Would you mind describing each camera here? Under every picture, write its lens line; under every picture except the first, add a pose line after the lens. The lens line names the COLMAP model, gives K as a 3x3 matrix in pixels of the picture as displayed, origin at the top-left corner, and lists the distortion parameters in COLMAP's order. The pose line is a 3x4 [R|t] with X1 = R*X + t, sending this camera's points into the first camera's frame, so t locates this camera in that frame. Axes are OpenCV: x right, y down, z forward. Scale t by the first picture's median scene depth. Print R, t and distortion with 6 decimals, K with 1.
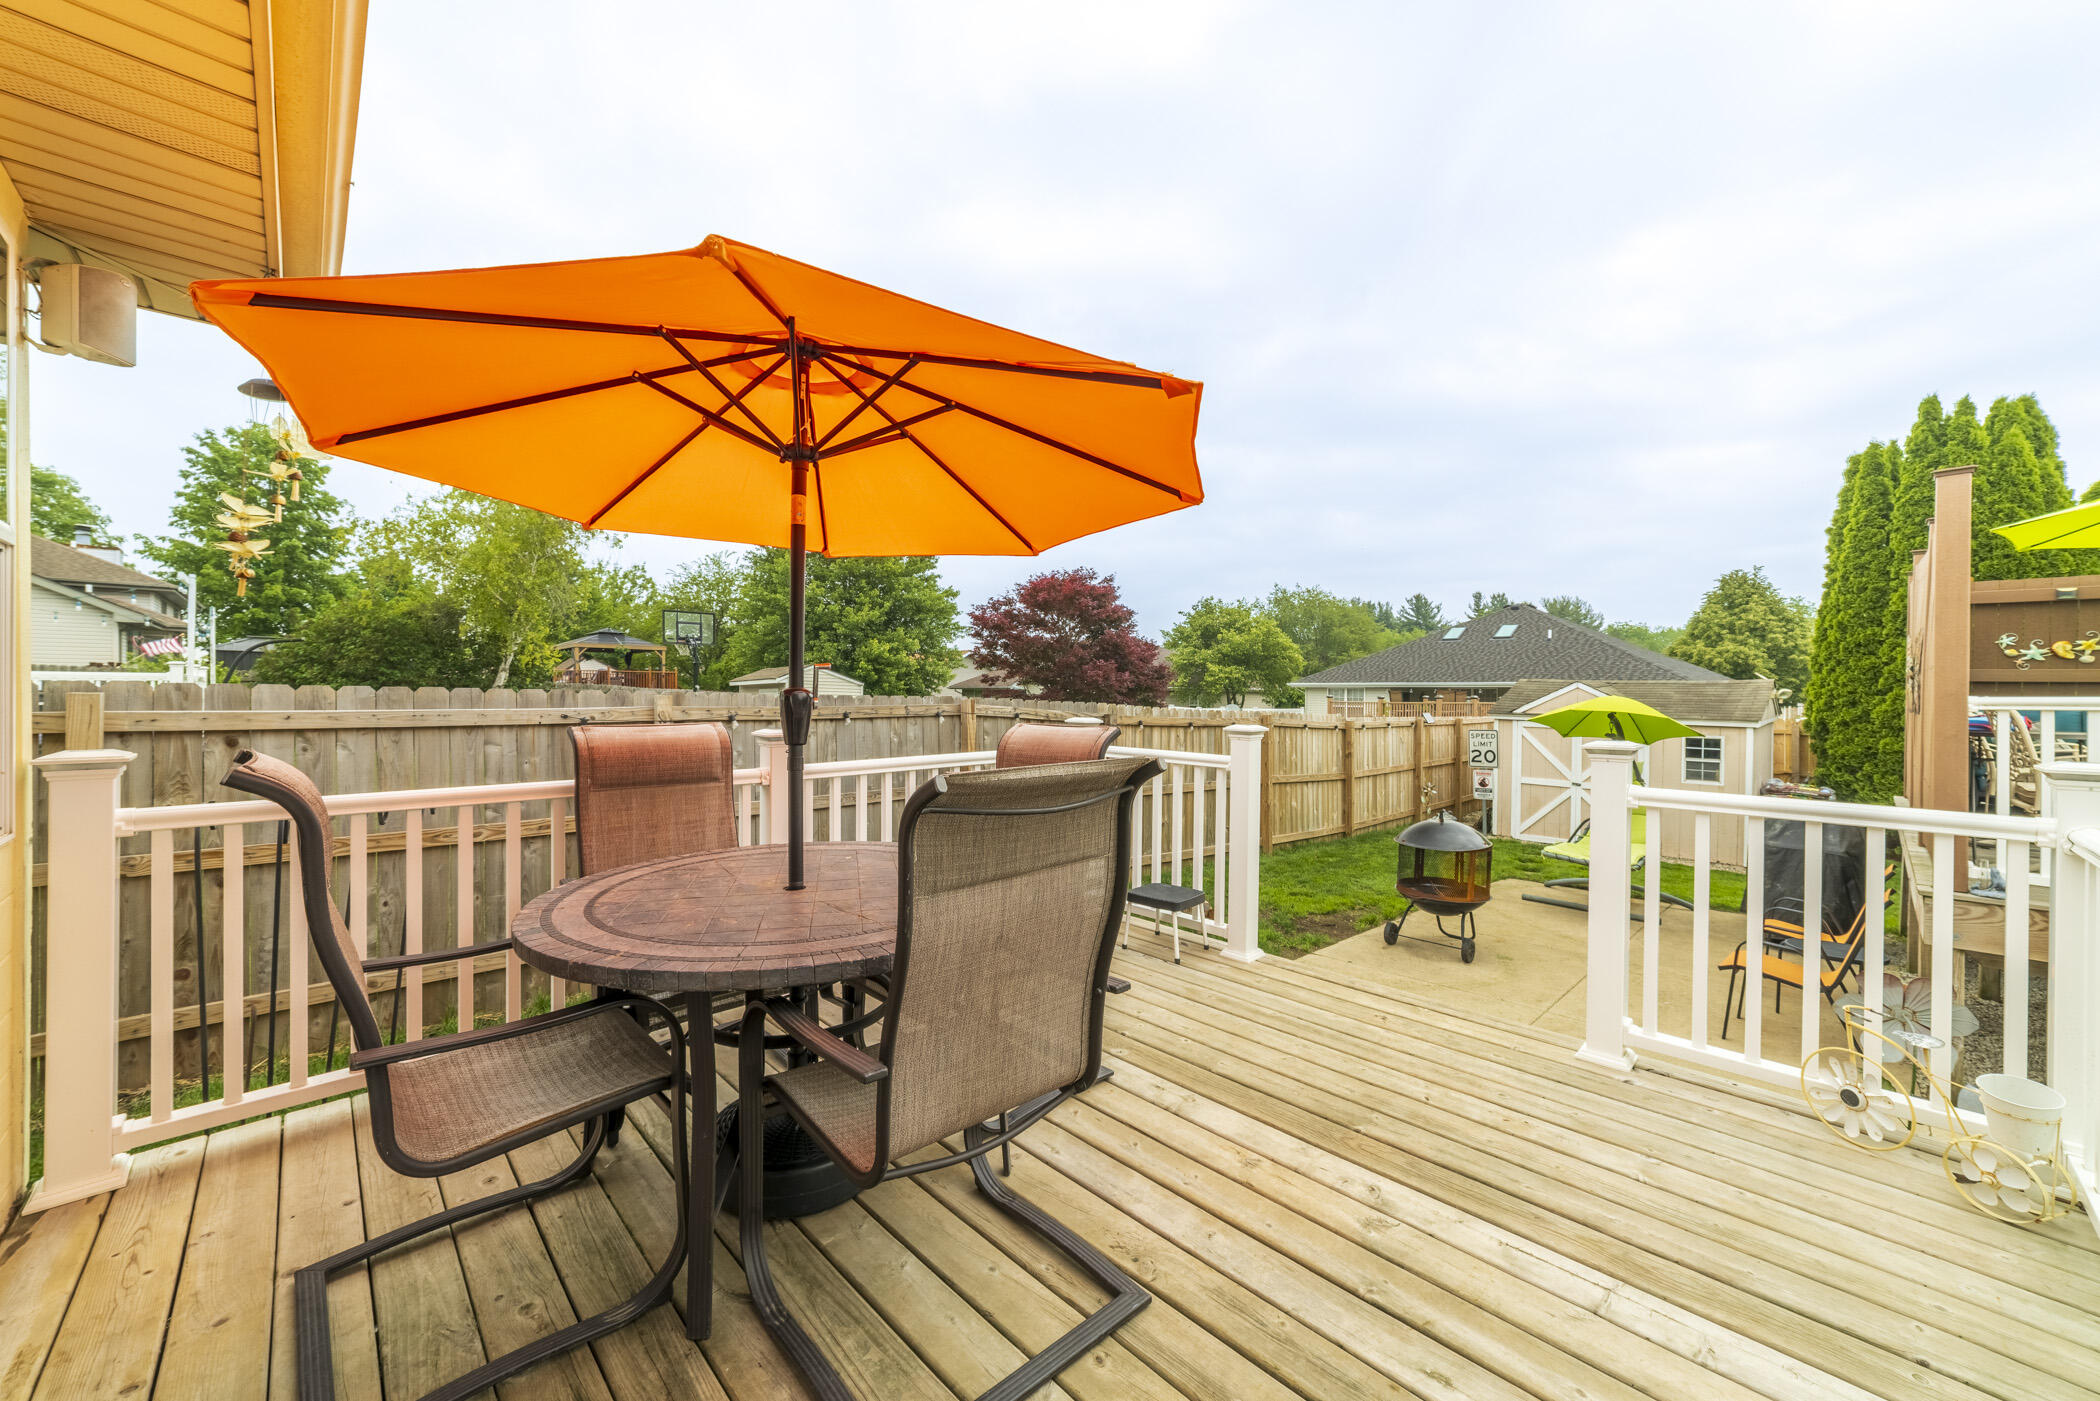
lens RADIAL K [[796.0, 0, 1049.5], [0, 796.0, 693.9], [0, 0, 1]] dist [-0.019096, 0.006535]
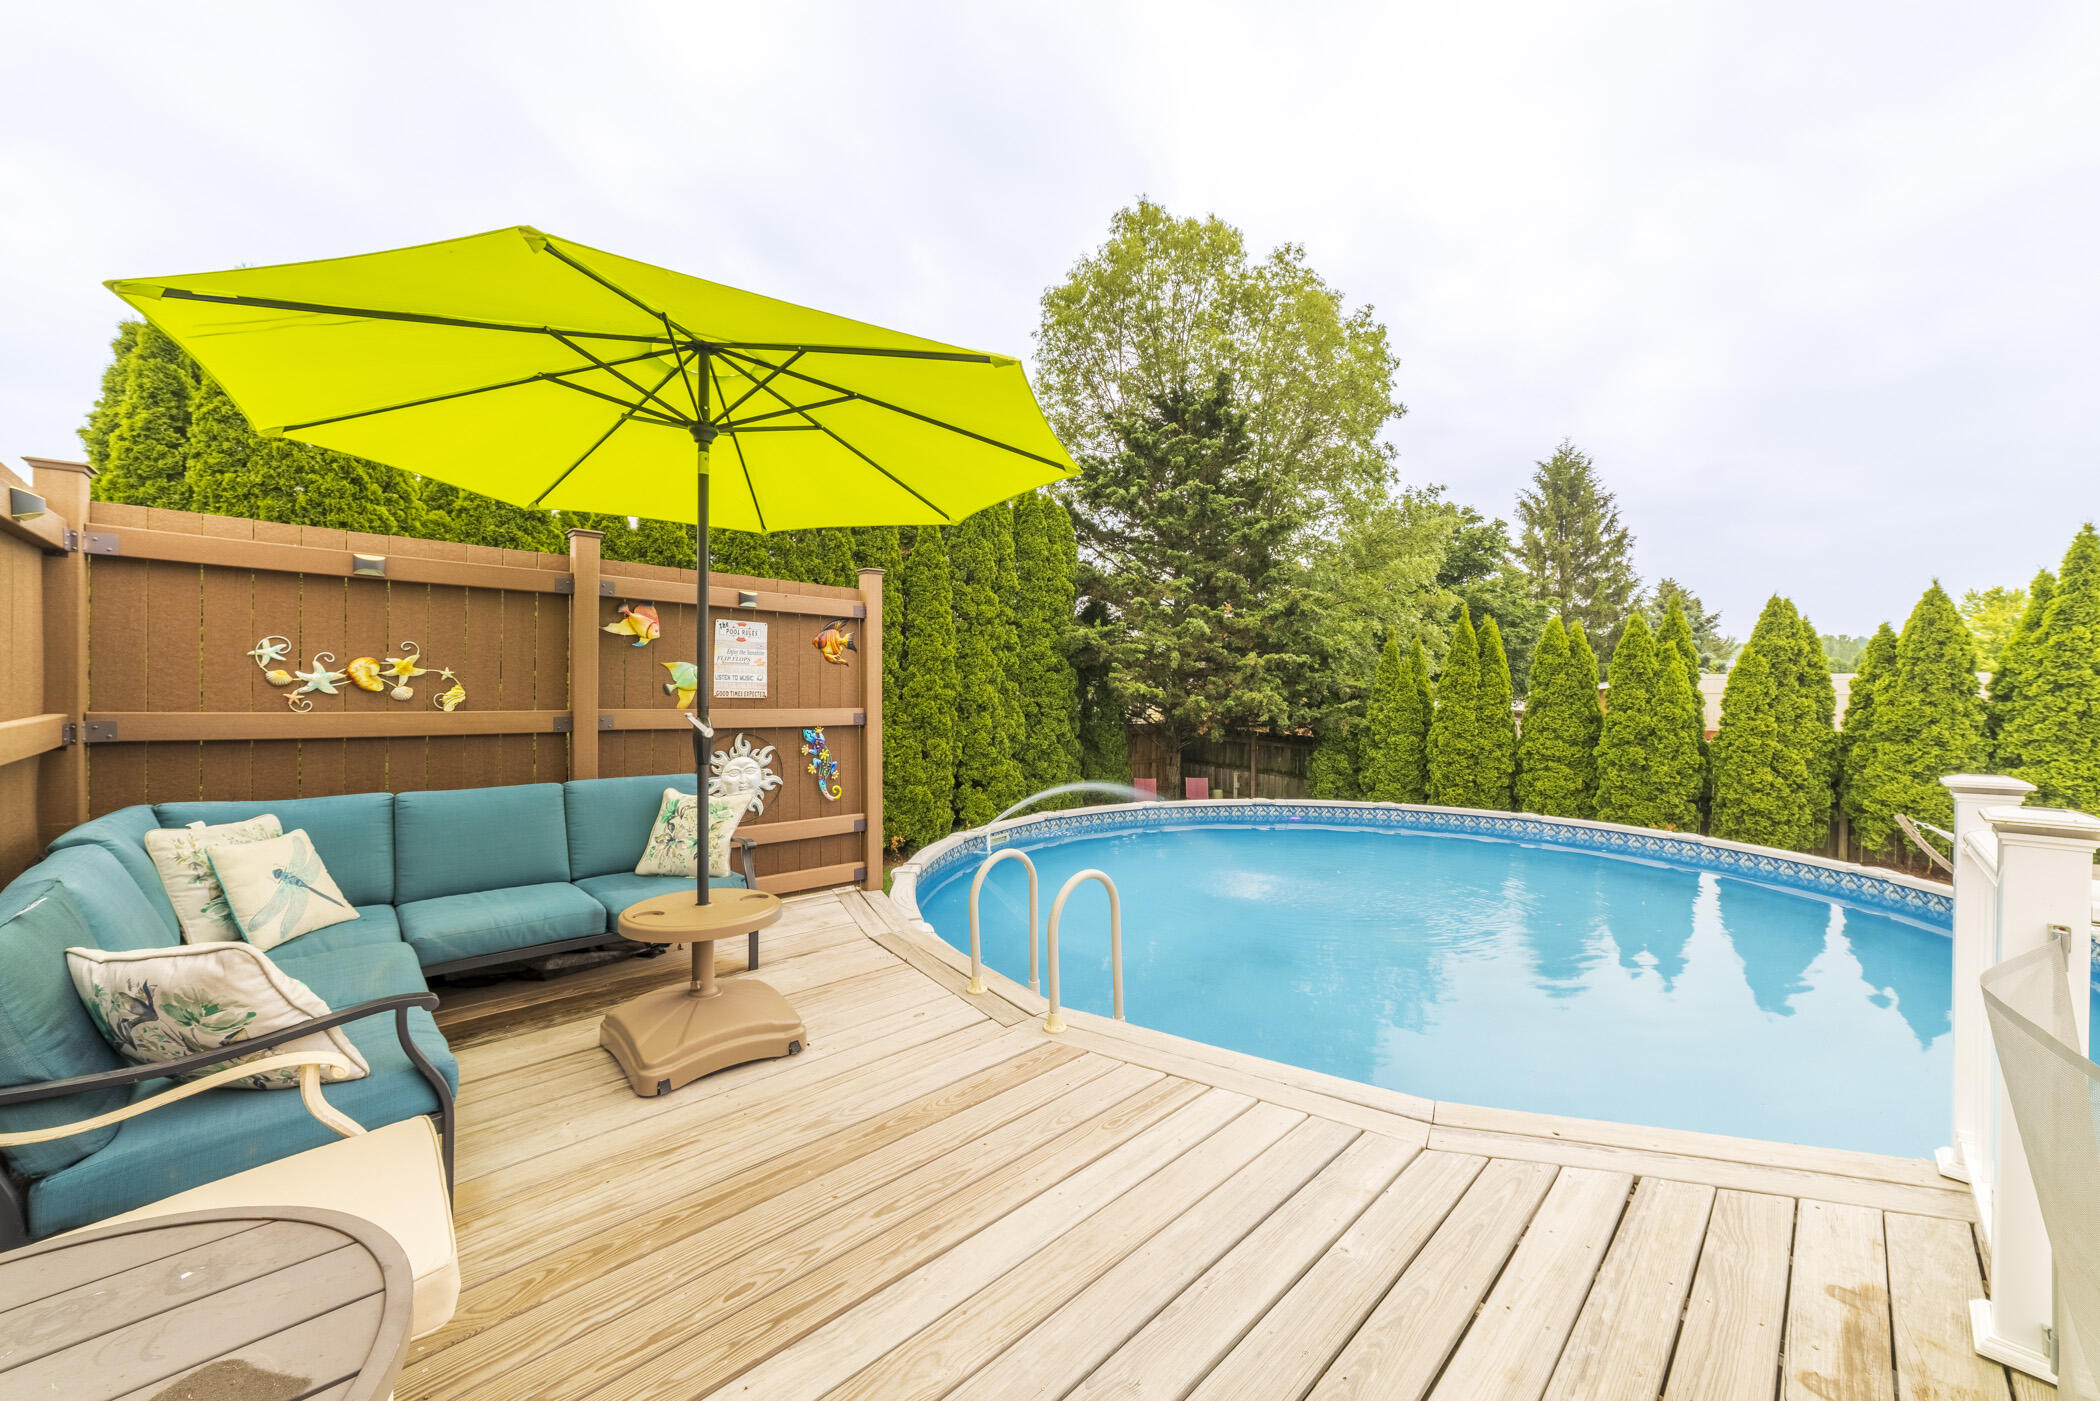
lens RADIAL K [[796.0, 0, 1053.9], [0, 796.0, 694.0], [0, 0, 1]] dist [-0.019096, 0.006535]
pose [[-0.008498, -0.015608, 0.999842, 0.415825], [-0.005084, 0.999866, 0.015565, -0.028849], [-0.999951, -0.004951, -0.008576, 0.298335]]
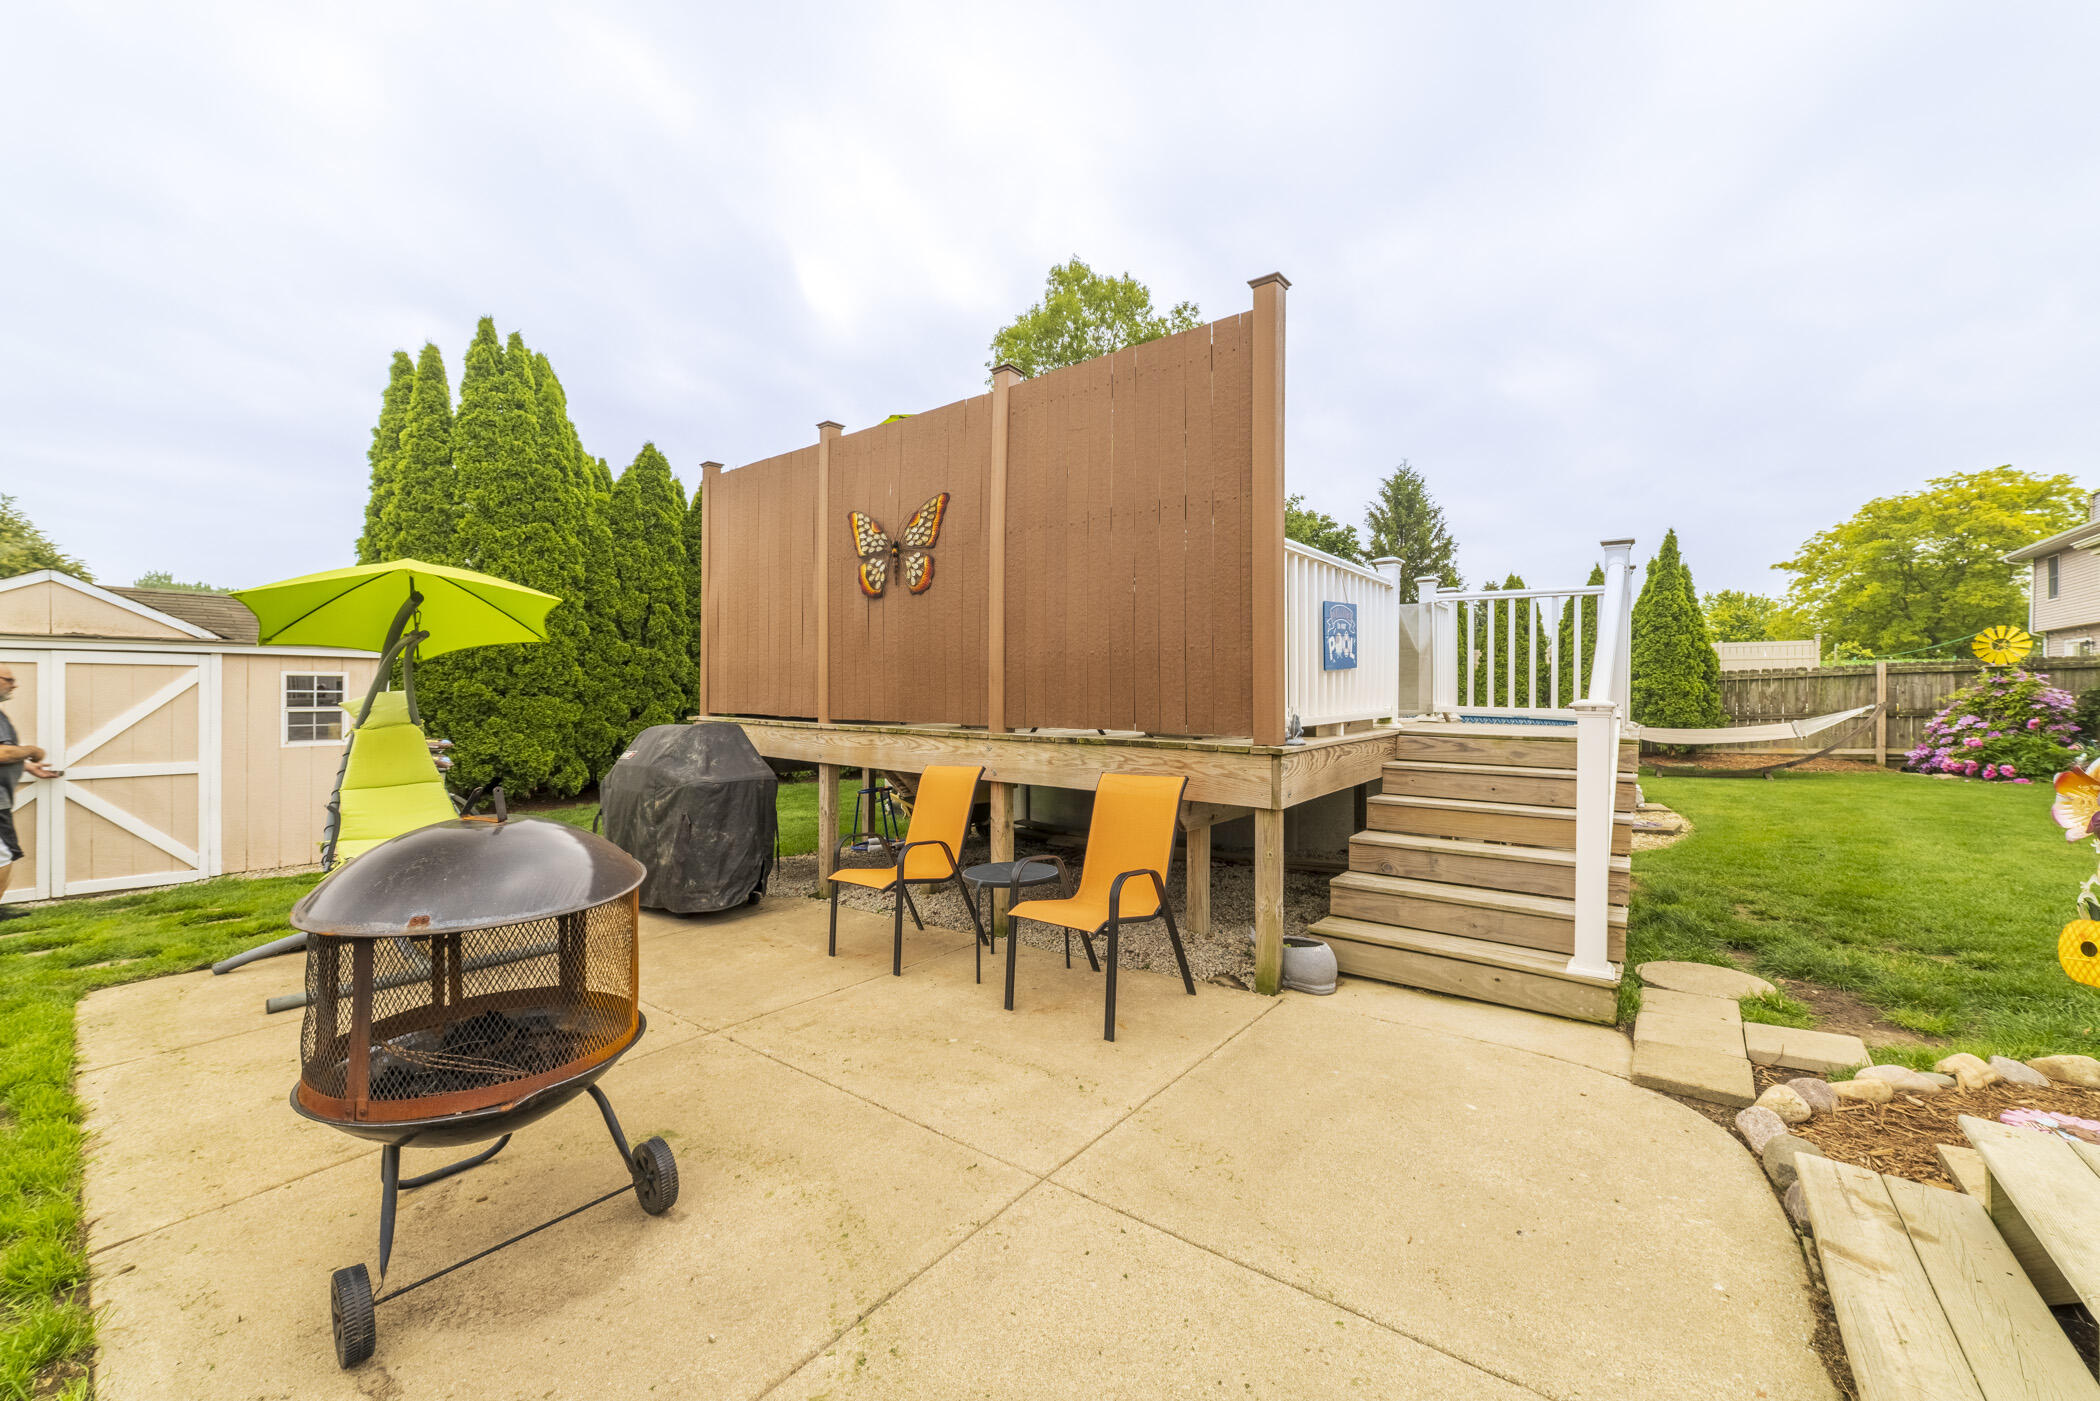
lens RADIAL K [[796.0, 0, 1040.9], [0, 796.0, 697.8], [0, 0, 1]] dist [-0.019096, 0.006535]
pose [[-0.135736, -0.014916, 0.990633, 0.087782], [-0.001568, 0.999889, 0.014840, 0.057496], [-0.990744, 0.000461, -0.135744, 0.441798]]
